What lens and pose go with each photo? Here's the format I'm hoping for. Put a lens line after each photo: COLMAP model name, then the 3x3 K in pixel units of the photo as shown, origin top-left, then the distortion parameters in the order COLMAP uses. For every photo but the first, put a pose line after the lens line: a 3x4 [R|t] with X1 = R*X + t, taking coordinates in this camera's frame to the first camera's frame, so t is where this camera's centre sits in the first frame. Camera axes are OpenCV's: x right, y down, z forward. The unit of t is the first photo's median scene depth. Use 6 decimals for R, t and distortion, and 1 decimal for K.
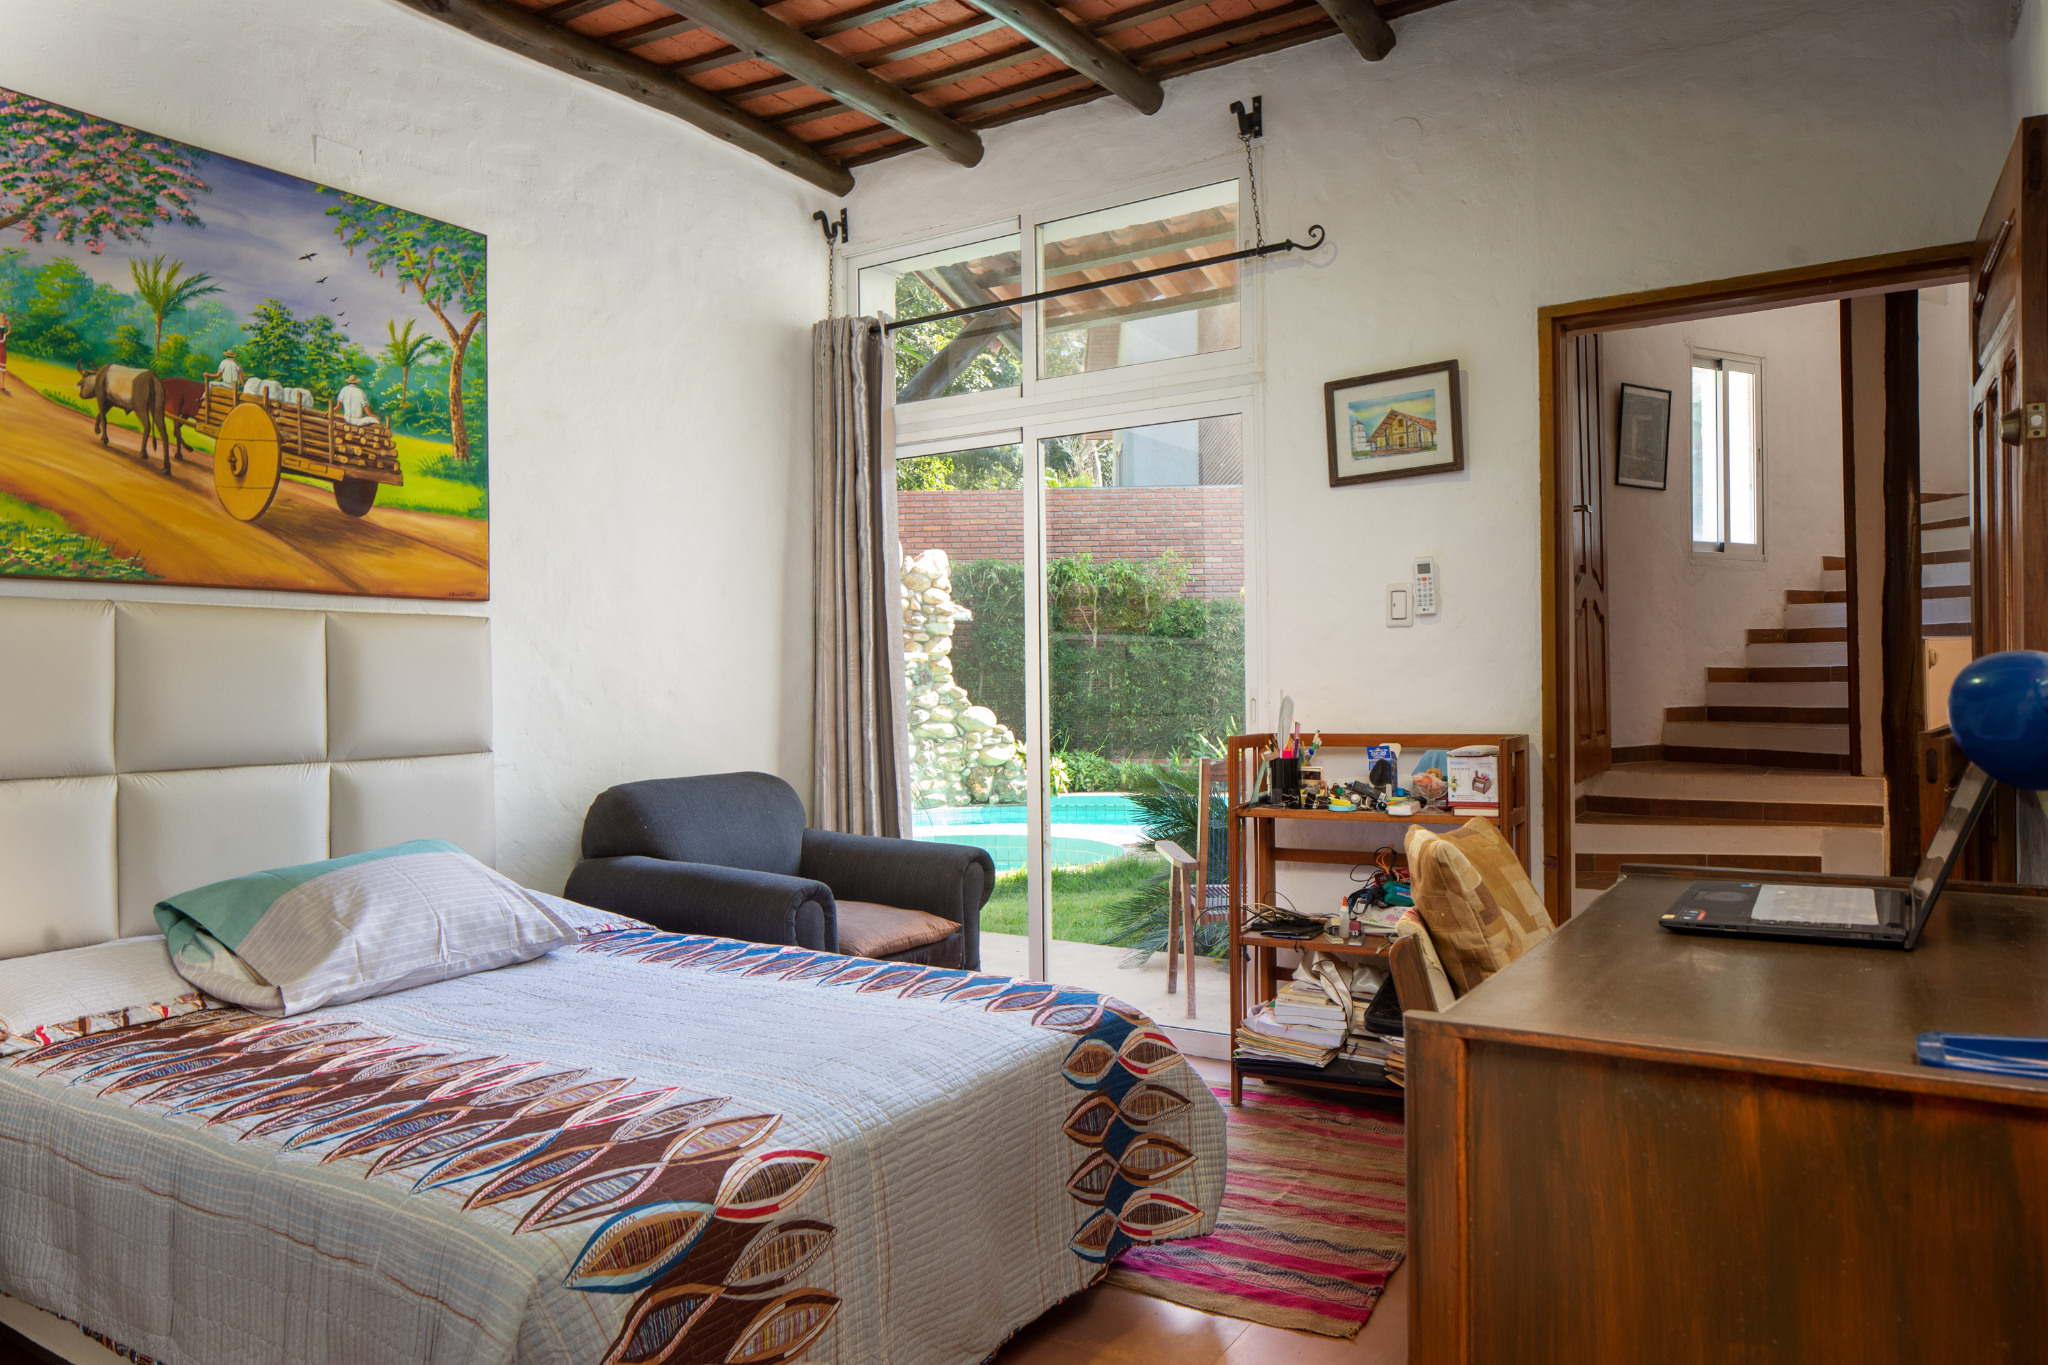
lens RADIAL K [[1409.8, 0, 987.6], [0, 1409.8, 679.6], [0, 0, 1]] dist [-0.002137, -0.000532]
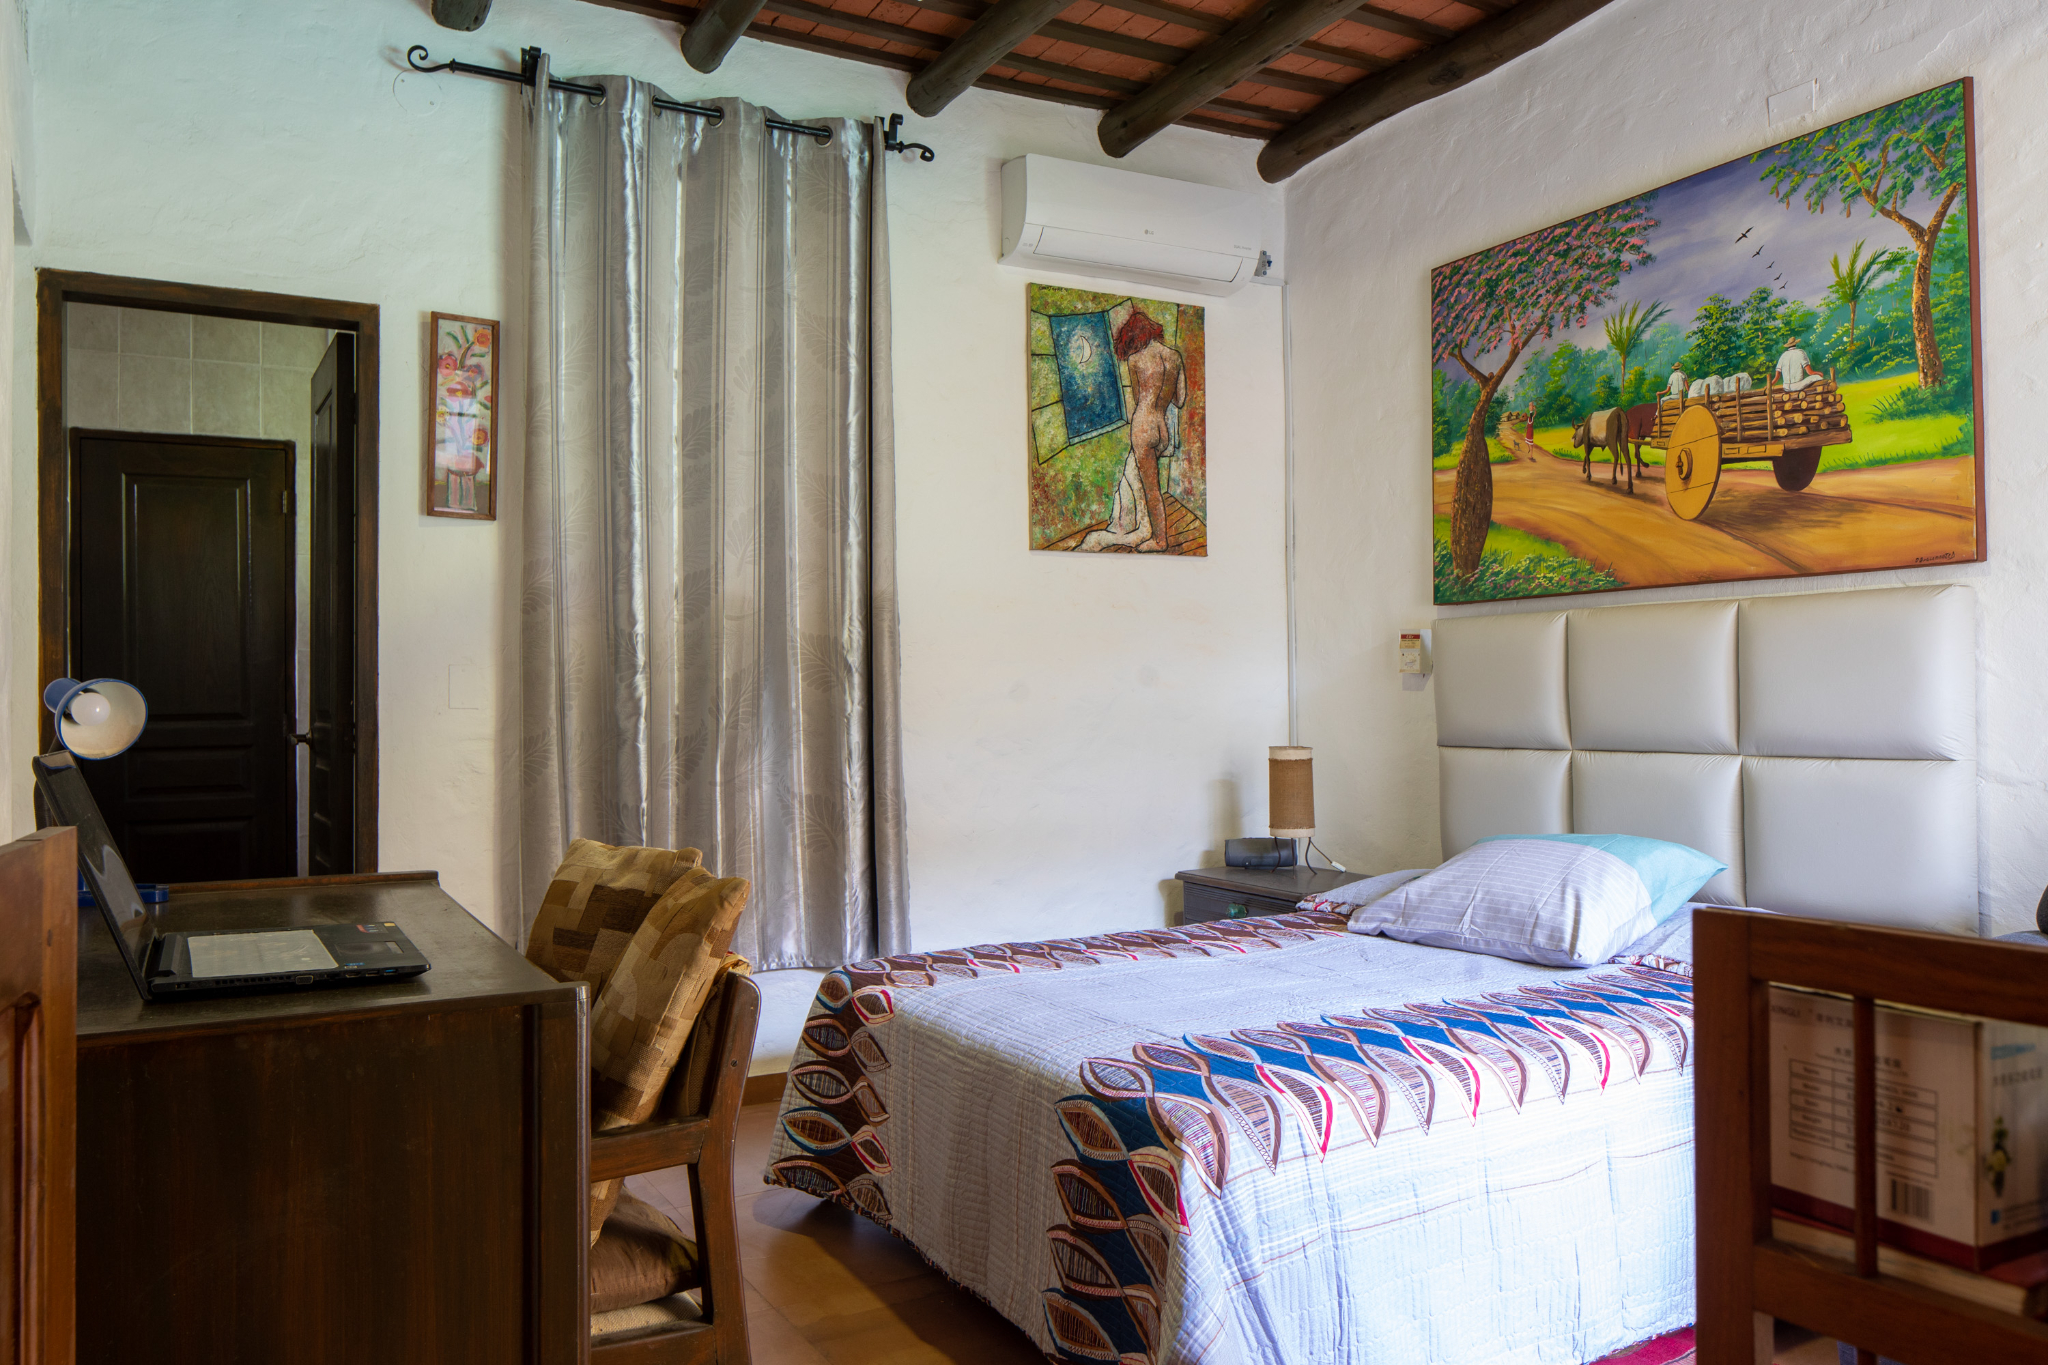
lens RADIAL K [[1409.8, 0, 987.6], [0, 1409.8, 679.6], [0, 0, 1]] dist [-0.002137, -0.000532]
pose [[-0.466415, 0.001083, -0.884565, 0.624396], [0.014112, 0.999881, -0.006217, 0.005203], [0.884454, -0.015383, -0.466375, 0.991541]]
